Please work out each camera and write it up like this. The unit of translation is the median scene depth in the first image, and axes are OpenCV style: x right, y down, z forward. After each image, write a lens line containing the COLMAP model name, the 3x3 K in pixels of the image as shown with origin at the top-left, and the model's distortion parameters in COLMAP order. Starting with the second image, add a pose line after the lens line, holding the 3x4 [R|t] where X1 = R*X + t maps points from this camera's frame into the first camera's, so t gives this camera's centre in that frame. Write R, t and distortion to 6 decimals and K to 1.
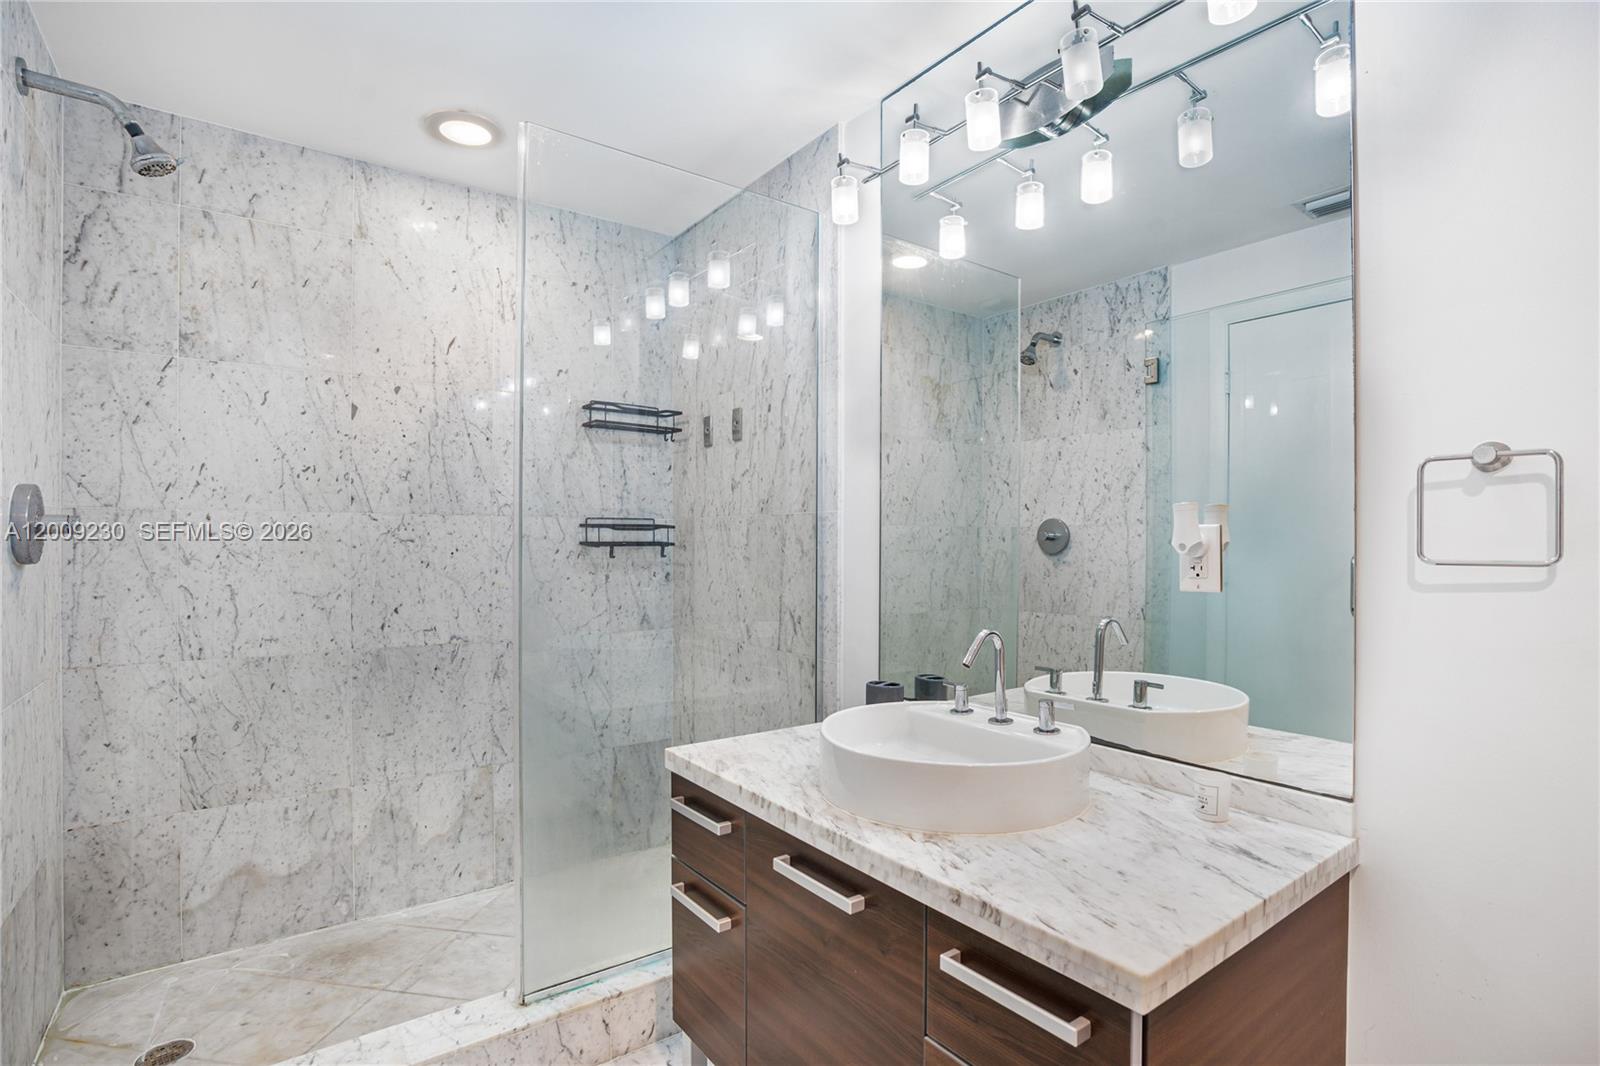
lens RADIAL K [[759.2, 0, 764.3], [0, 759.2, 547.7], [0, 0, 1]] dist [-0.077457, 0.033961]
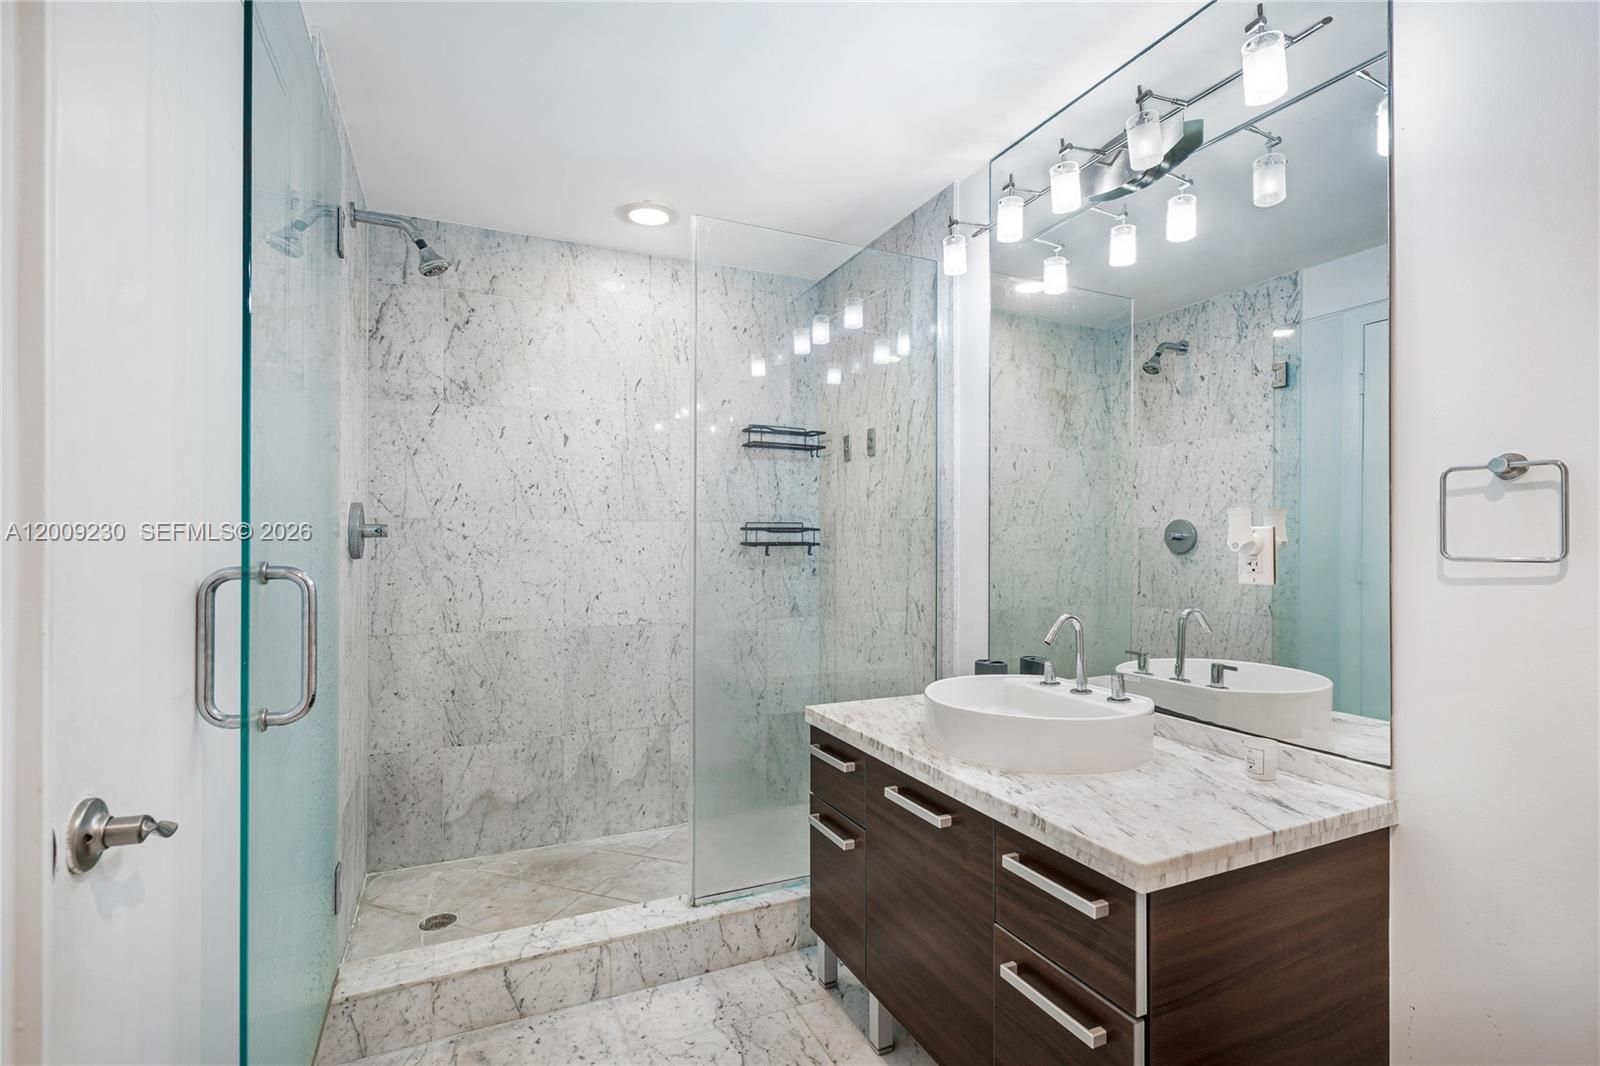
lens RADIAL K [[759.2, 0, 764.3], [0, 759.2, 547.7], [0, 0, 1]] dist [-0.077457, 0.033961]
pose [[0.977772, -0.000590, -0.209669, 0.053181], [0.000546, 1.000000, -0.000268, 0.001180], [0.209669, 0.000148, 0.977772, -0.201626]]
